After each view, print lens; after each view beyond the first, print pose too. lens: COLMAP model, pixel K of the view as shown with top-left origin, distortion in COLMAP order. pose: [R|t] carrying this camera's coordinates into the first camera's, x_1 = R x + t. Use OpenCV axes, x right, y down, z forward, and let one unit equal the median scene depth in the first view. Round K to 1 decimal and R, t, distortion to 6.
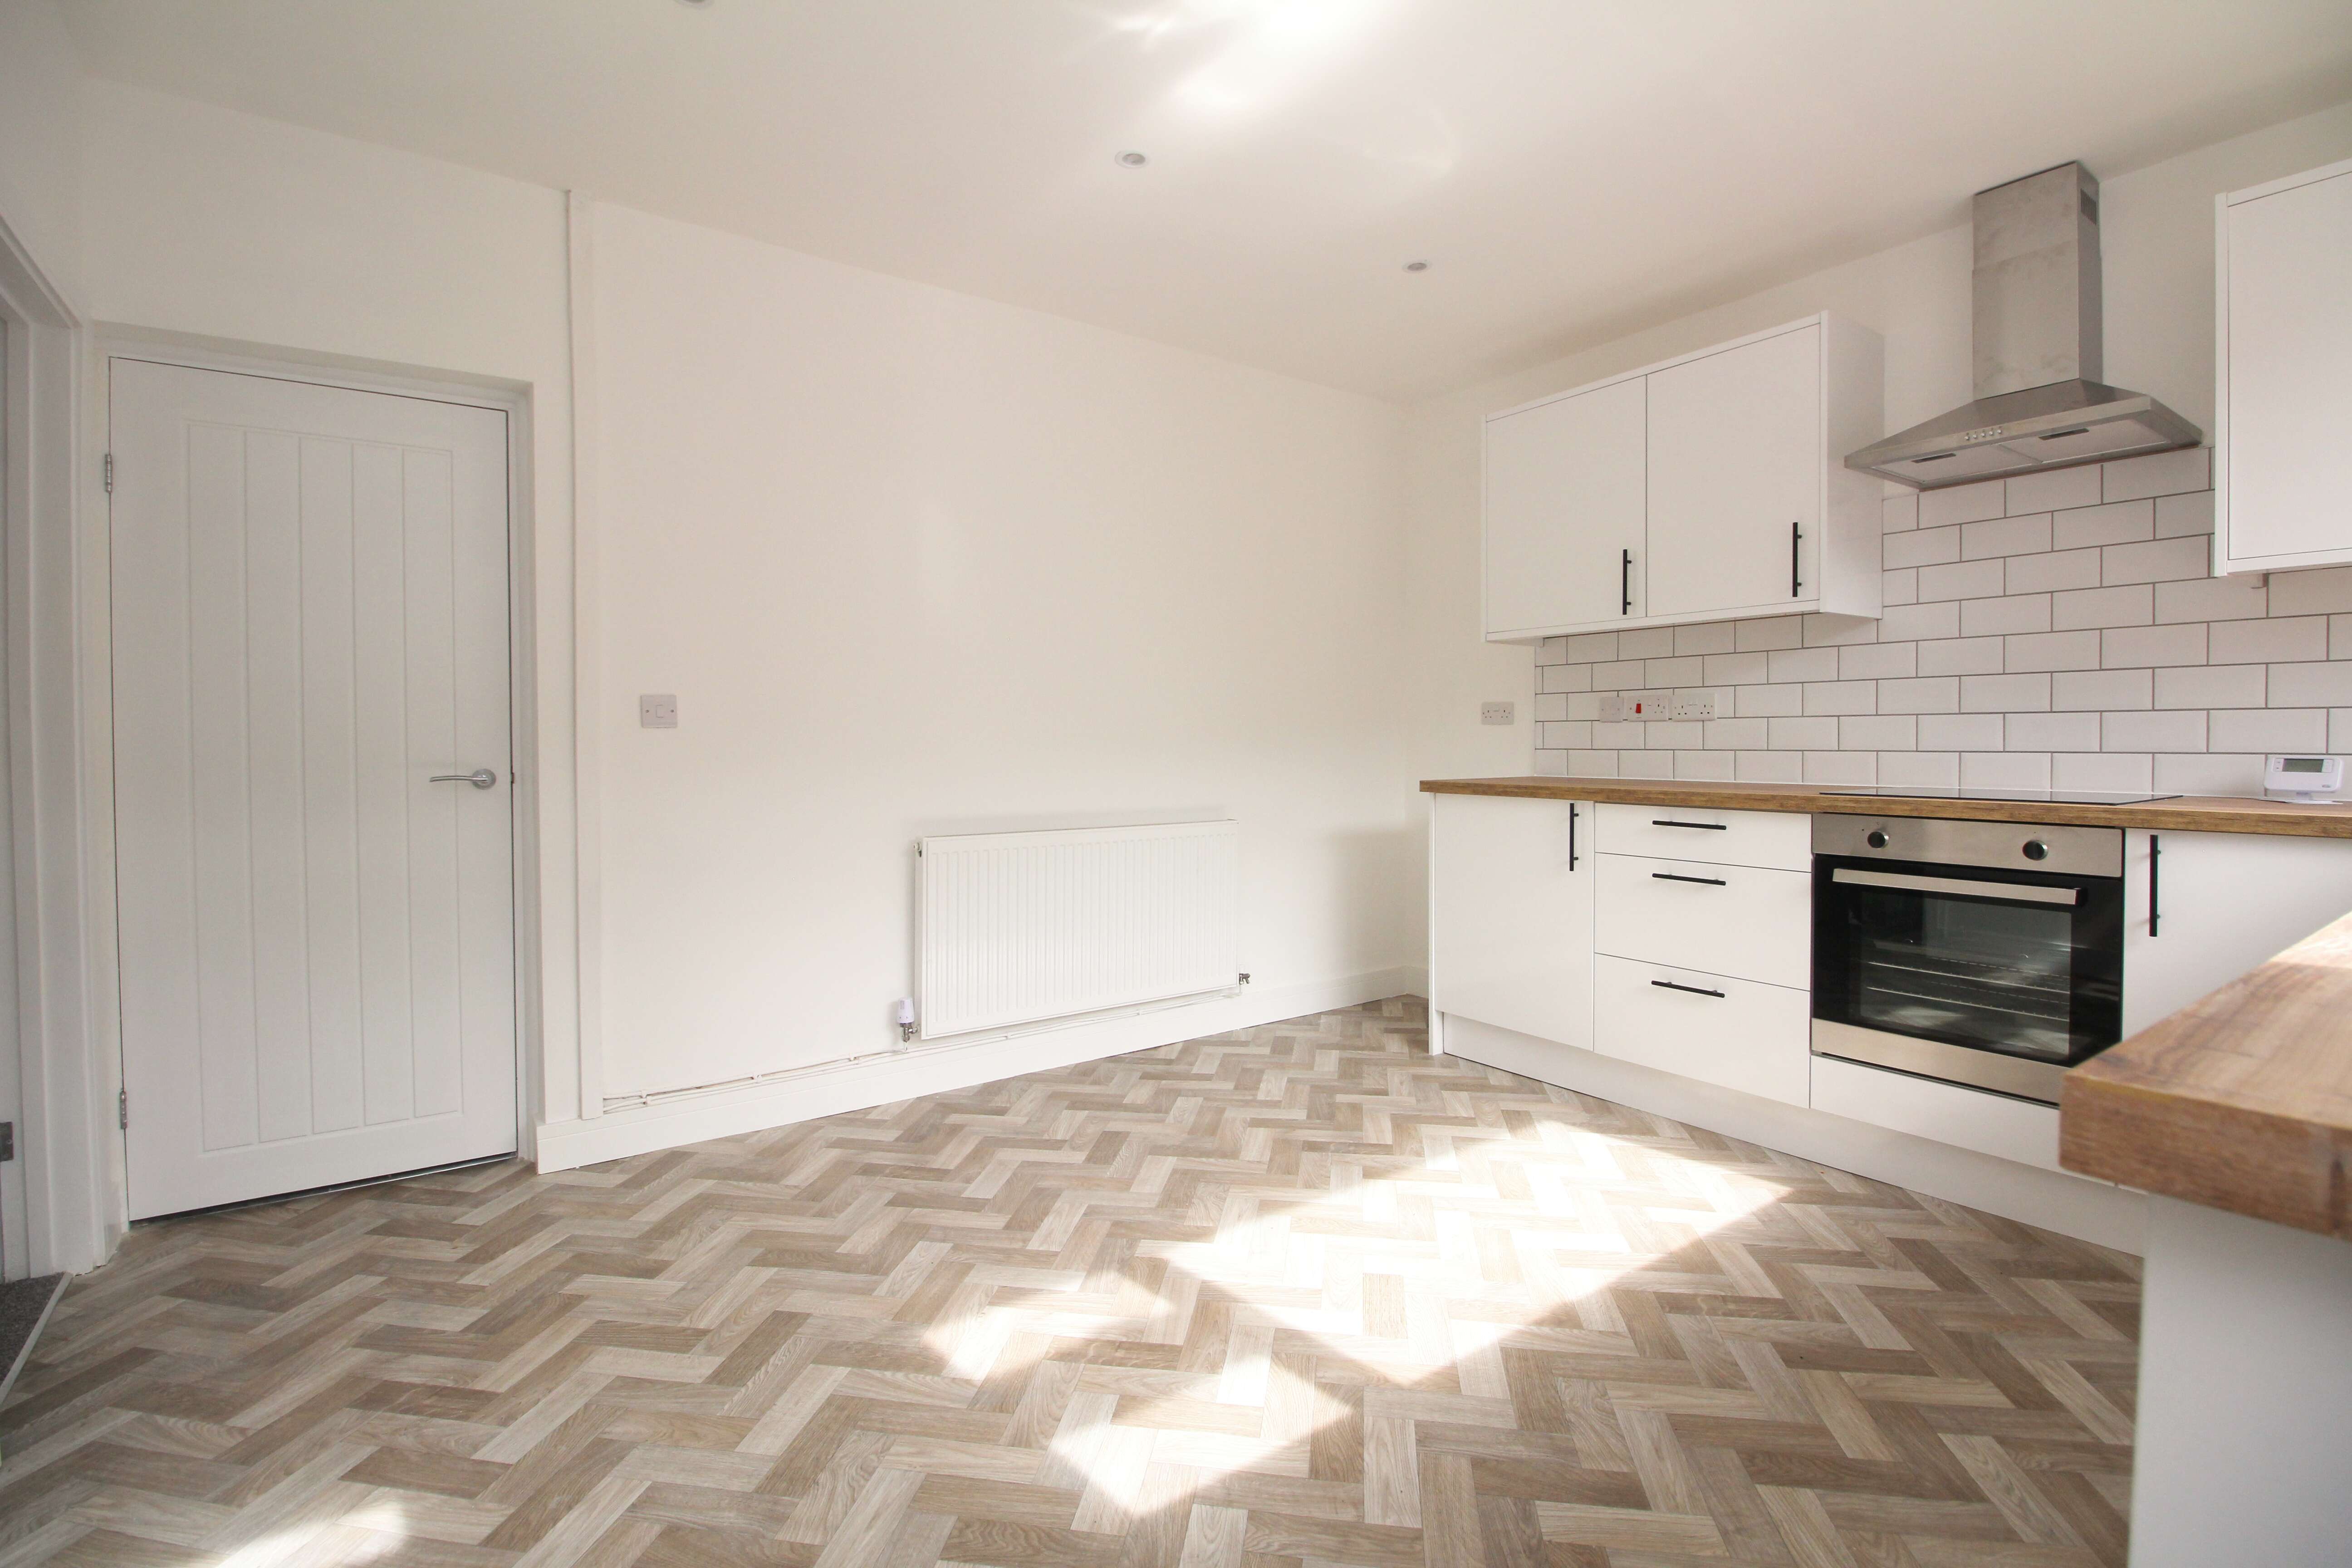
lens RADIAL K [[1067.3, 0, 1177.1], [0, 1067.3, 771.4], [0, 0, 1]] dist [-0.010222, -0.000505]
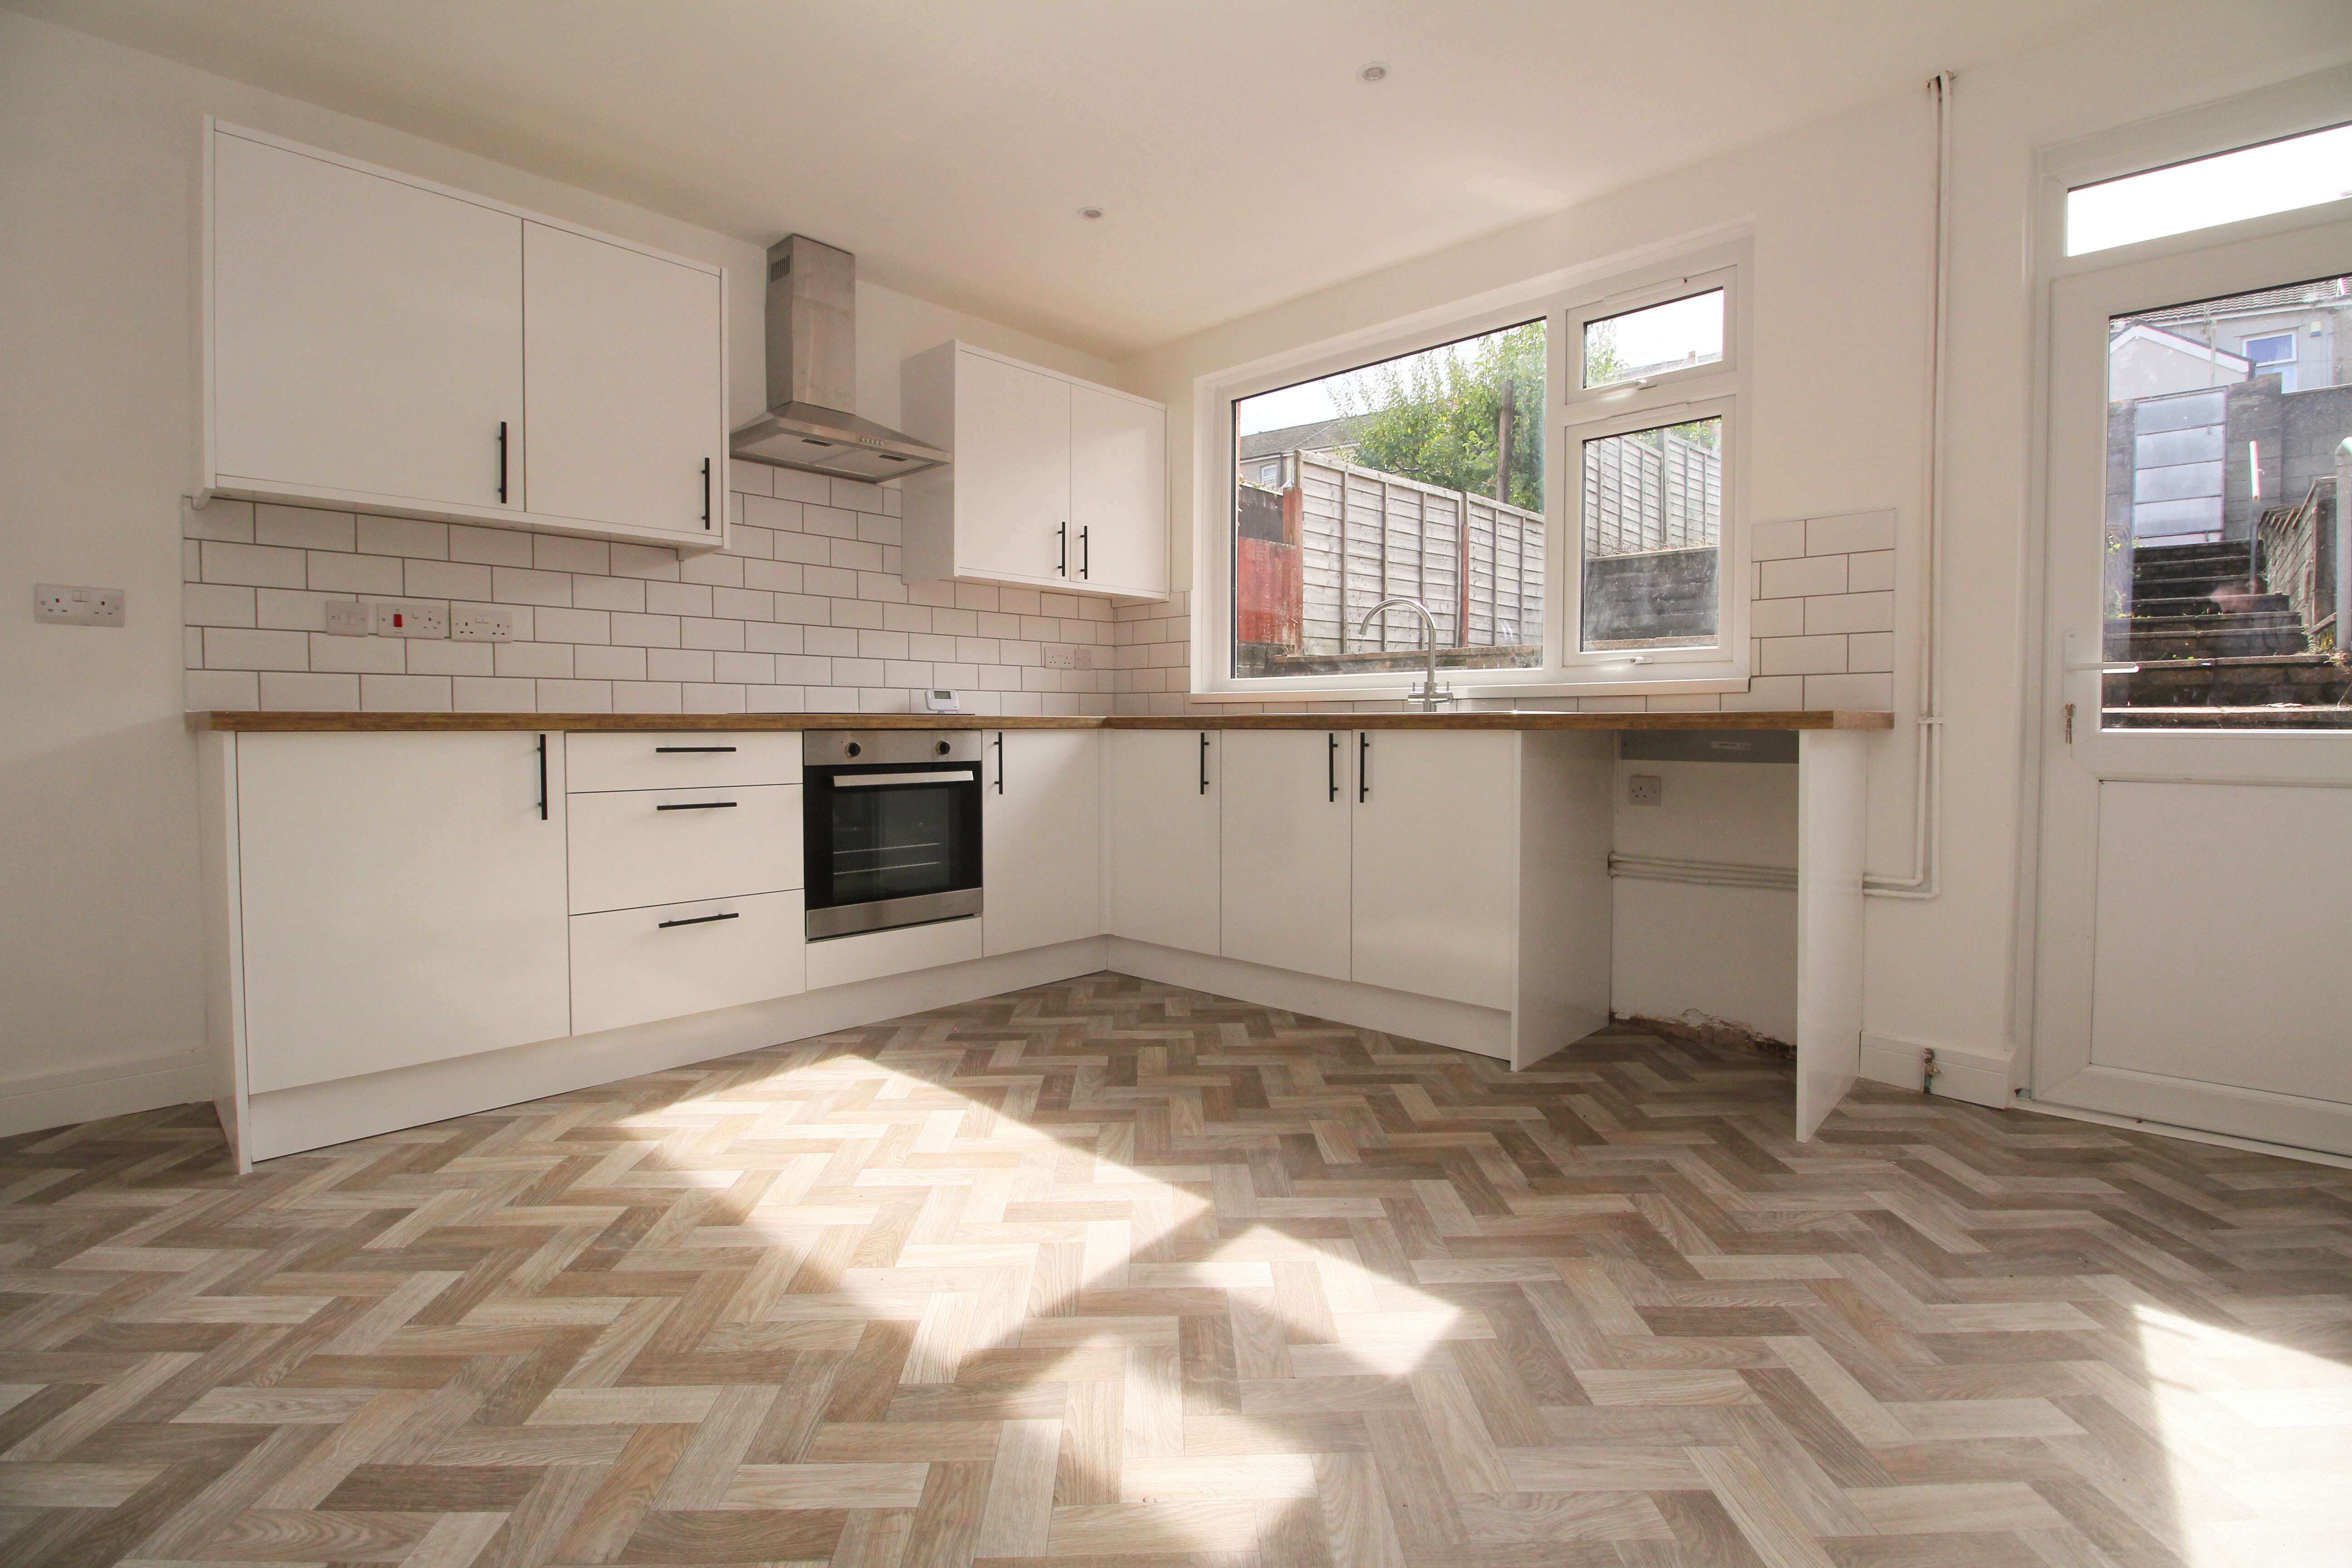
lens RADIAL K [[1067.3, 0, 1175.9], [0, 1067.3, 767.0], [0, 0, 1]] dist [-0.010222, -0.000505]
pose [[-0.189406, -0.036332, 0.981227, -0.586316], [0.027173, 0.998739, 0.042225, 0.040276], [-0.981523, 0.034660, -0.188179, 0.816867]]
